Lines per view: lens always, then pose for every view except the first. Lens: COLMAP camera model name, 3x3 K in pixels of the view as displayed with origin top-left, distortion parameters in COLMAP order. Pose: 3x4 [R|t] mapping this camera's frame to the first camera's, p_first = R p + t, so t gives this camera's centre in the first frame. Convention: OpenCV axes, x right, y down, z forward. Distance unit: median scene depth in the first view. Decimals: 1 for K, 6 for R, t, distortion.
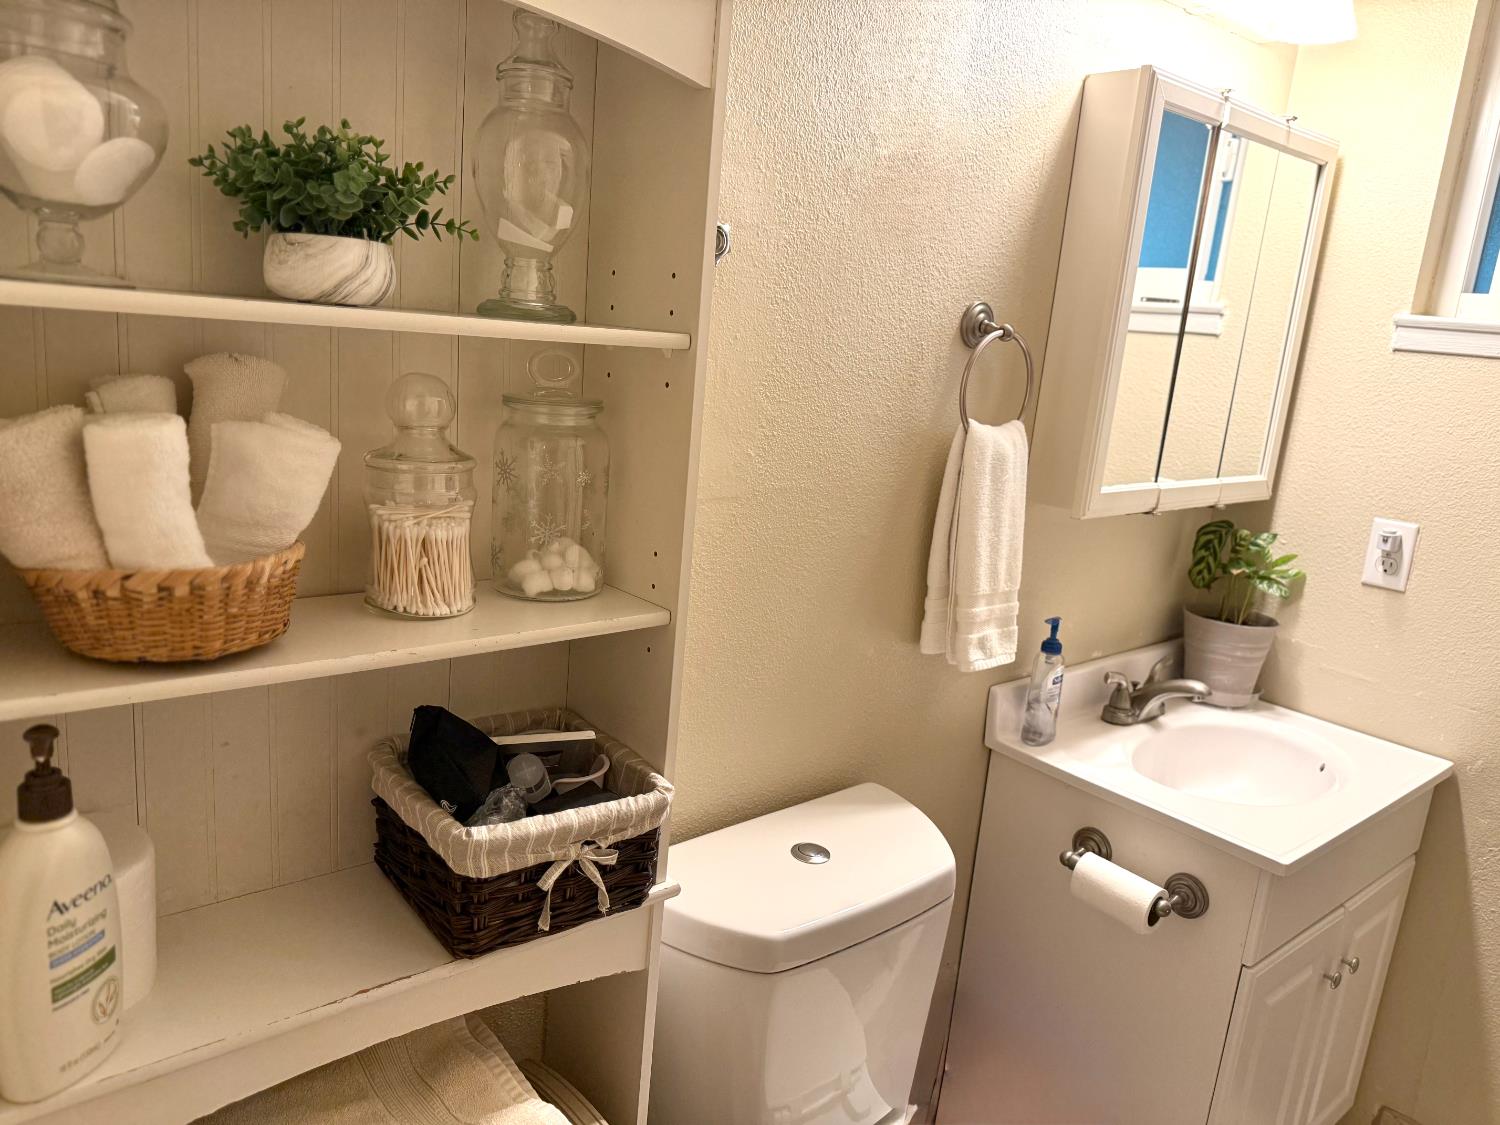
lens RADIAL K [[1058.0, 0, 737.5], [0, 1058.0, 567.1], [0, 0, 1]] dist [0.092037, -0.132111]
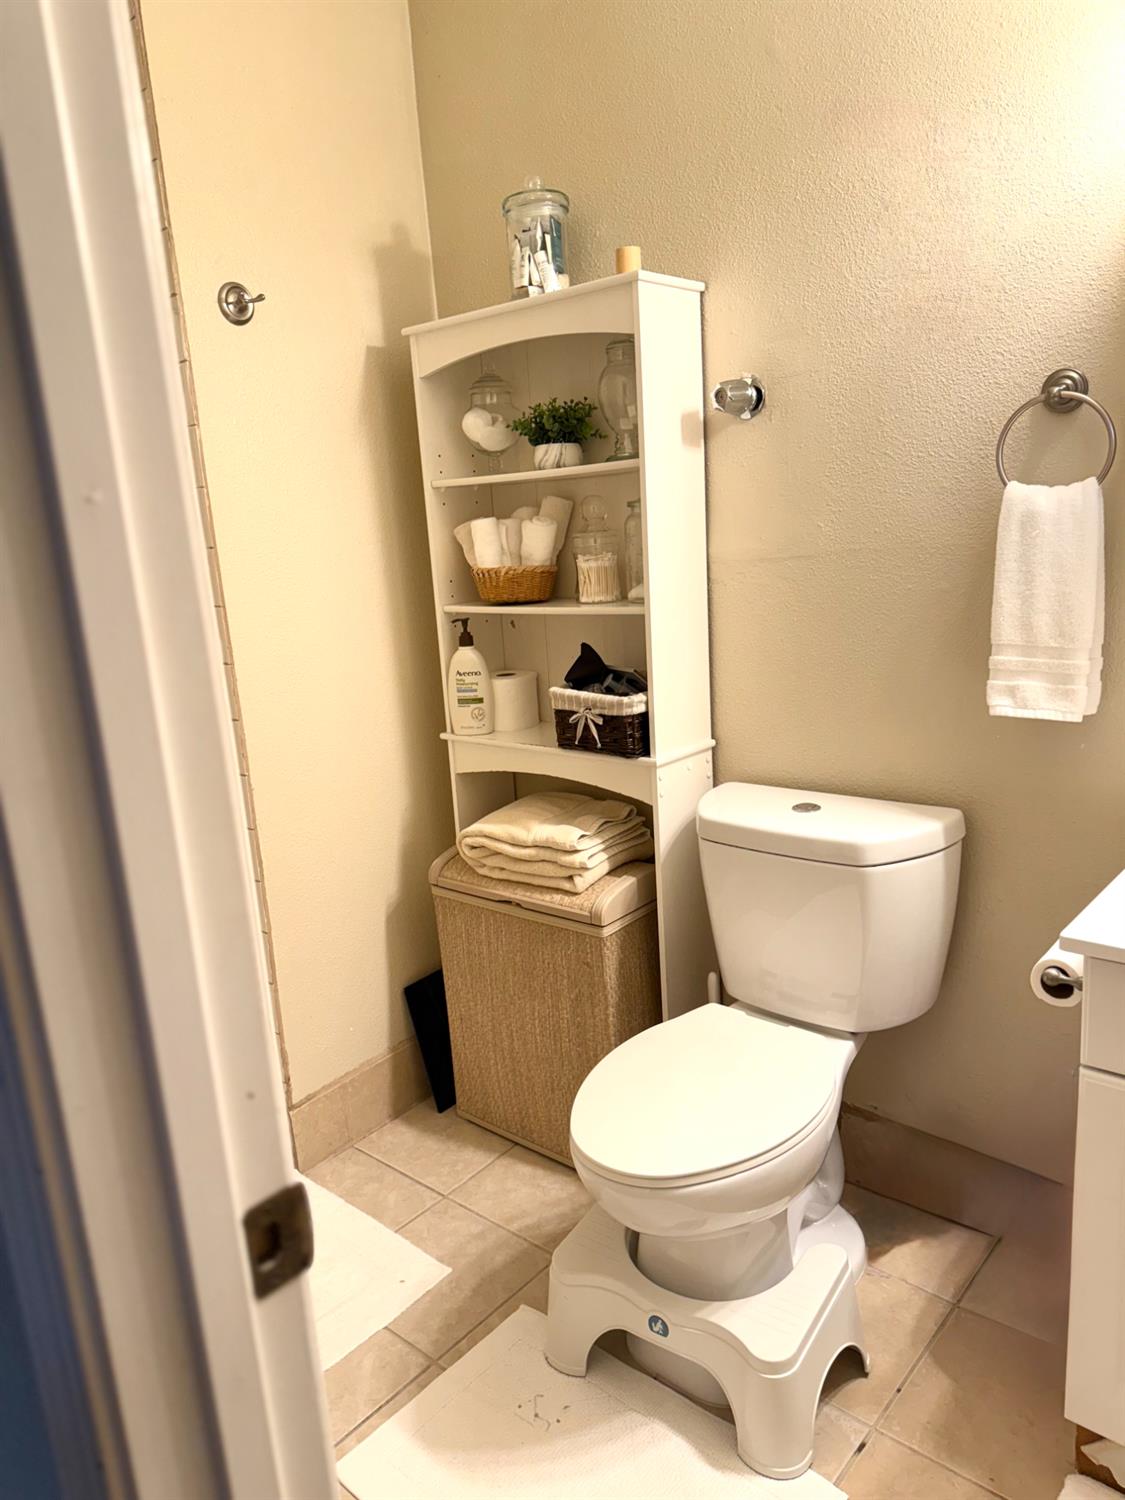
lens RADIAL K [[1038.3, 0, 550.4], [0, 1038.3, 757.7], [0, 0, 1]] dist [0.153115, -0.295922]
pose [[0.134961, 0.131560, -0.982078, 1.143577], [-0.140907, 0.983621, 0.112403, 0.077508], [0.980781, 0.123212, 0.151288, 0.366228]]
